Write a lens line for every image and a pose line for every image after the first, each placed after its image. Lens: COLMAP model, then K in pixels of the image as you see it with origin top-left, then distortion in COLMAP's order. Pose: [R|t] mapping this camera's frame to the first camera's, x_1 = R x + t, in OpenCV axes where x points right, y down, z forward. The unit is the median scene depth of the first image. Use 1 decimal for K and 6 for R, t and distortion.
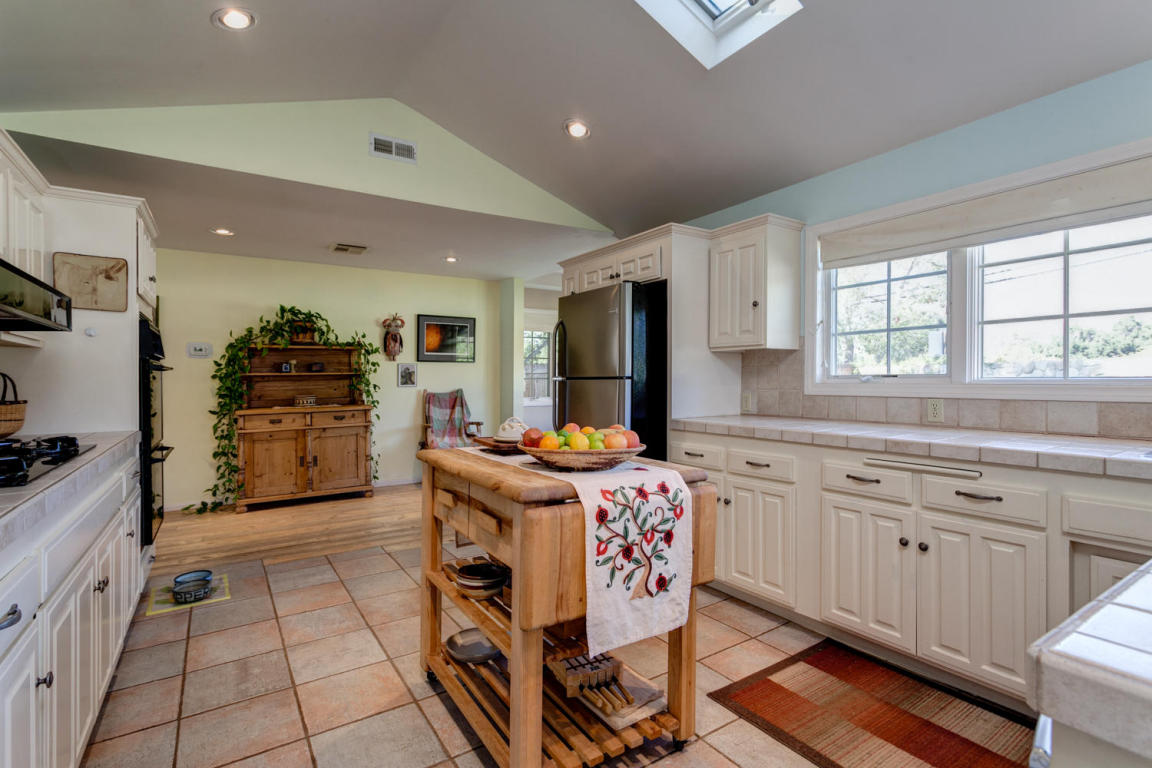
lens RADIAL K [[539.7, 0, 572.4], [0, 539.7, 379.5], [0, 0, 1]] dist [0.000252, 0.000004]
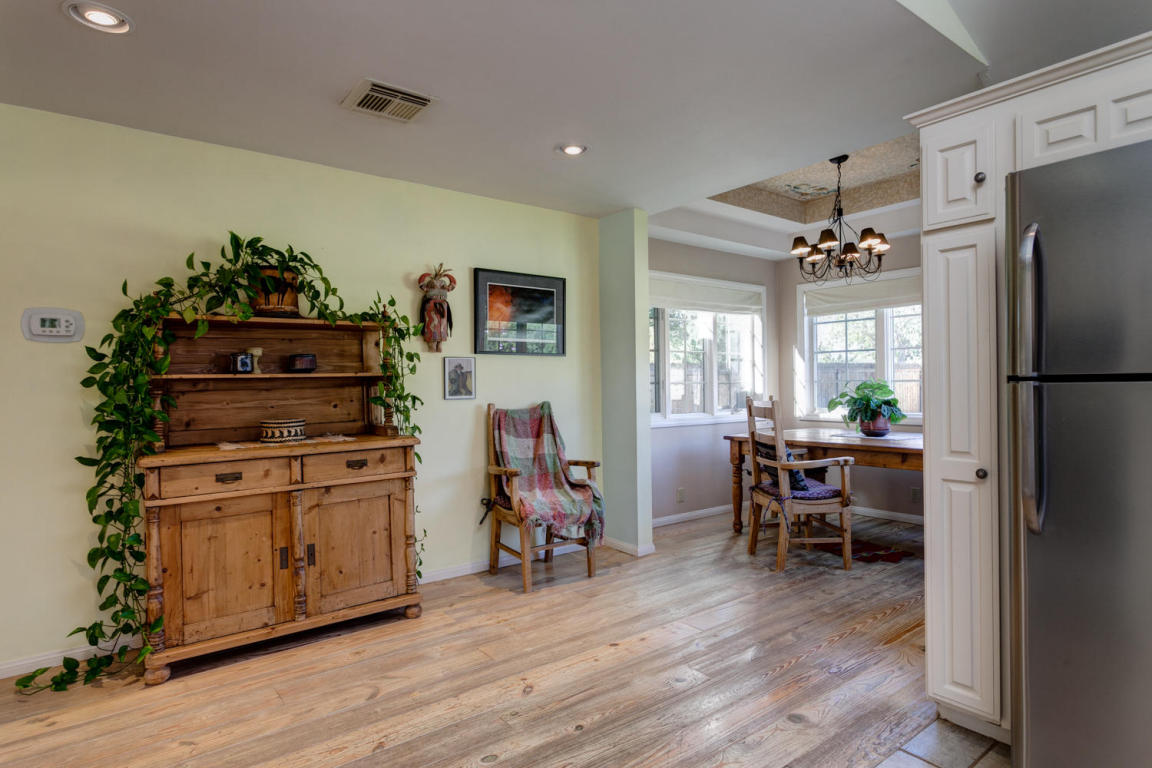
lens RADIAL K [[625.6, 0, 575.4], [0, 625.6, 394.0], [0, 0, 1]] dist [-0.001443, -0.000186]
pose [[0.996931, -0.009127, 0.077750, -0.282364], [0.008097, 0.999875, 0.013547, 0.000681], [-0.077864, -0.012876, 0.996881, 0.423616]]
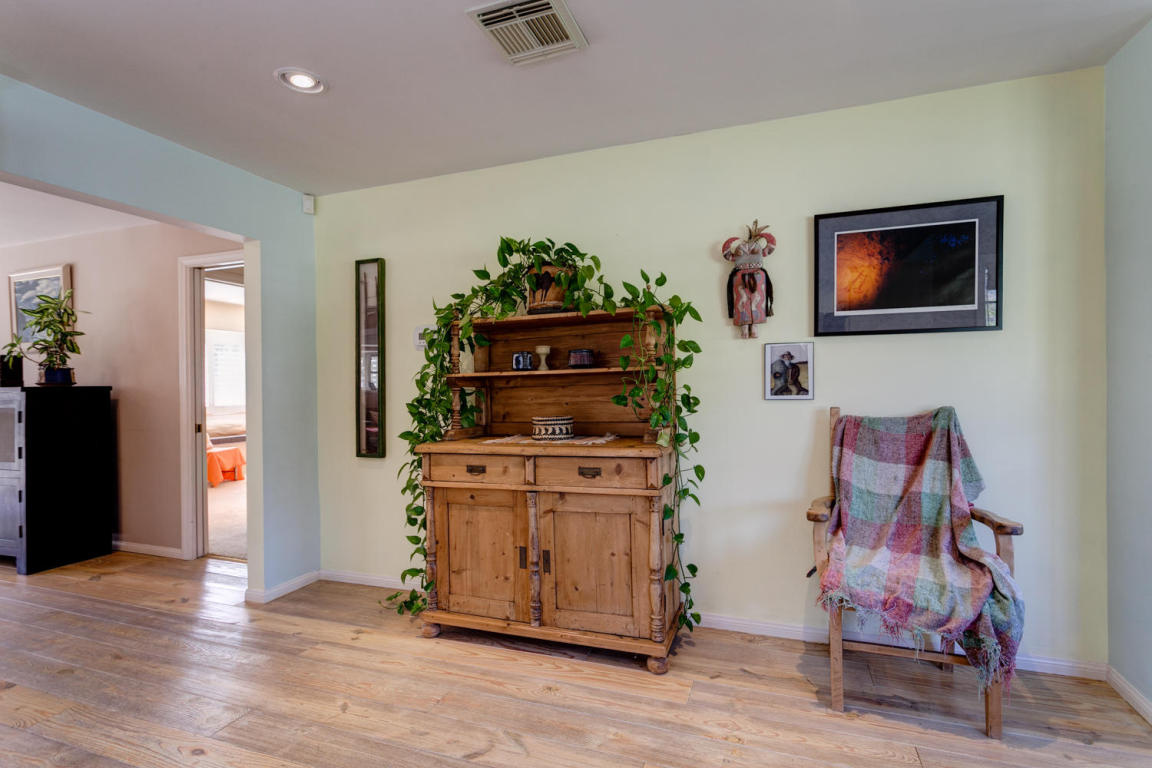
lens RADIAL K [[542.5, 0, 584.2], [0, 542.5, 392.8], [0, 0, 1]] dist [-0.001561, 0.000188]
pose [[0.606653, 0.006397, -0.794941, -0.089926], [0.010294, 0.999821, 0.015901, 0.000294], [0.794900, -0.017830, 0.606478, 0.749578]]
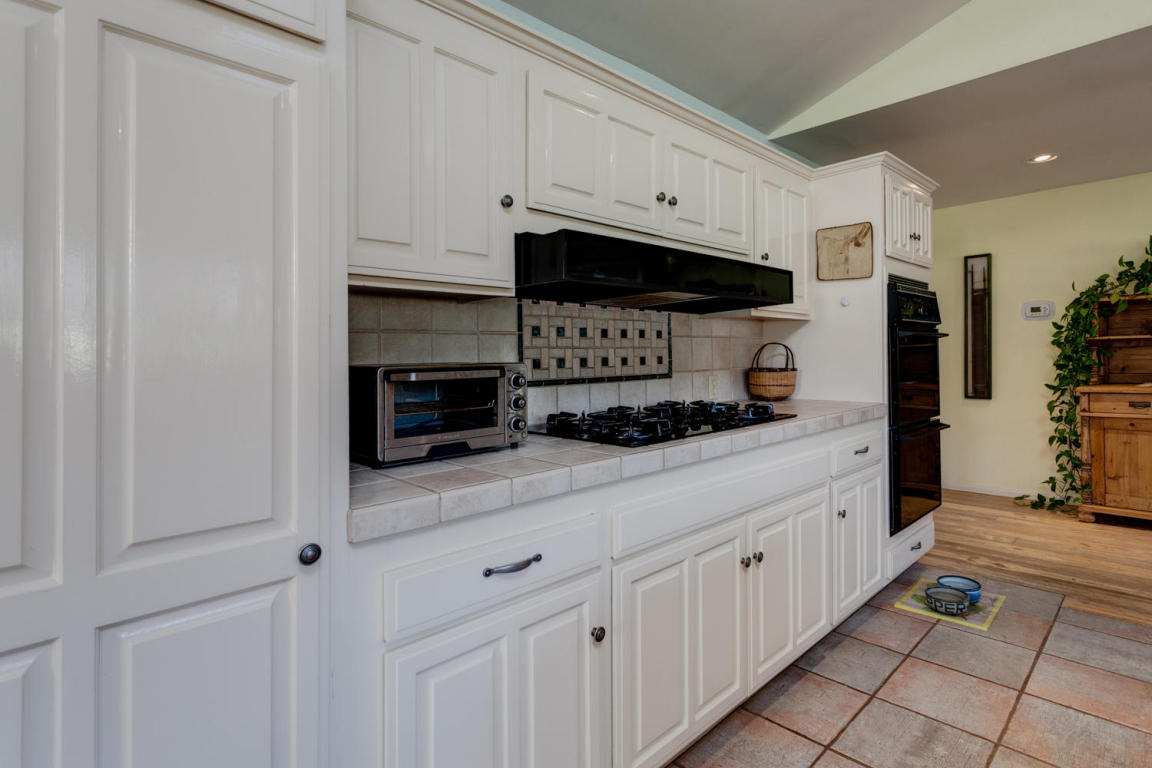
lens RADIAL K [[575.6, 0, 611.5], [0, 575.6, 355.8], [0, 0, 1]] dist [0.002126, 0.001898]
pose [[0.215929, 0.004942, -0.976396, 0.030142], [0.013891, 0.999870, 0.008132, -0.001113], [0.976310, -0.015319, 0.215833, 0.167329]]
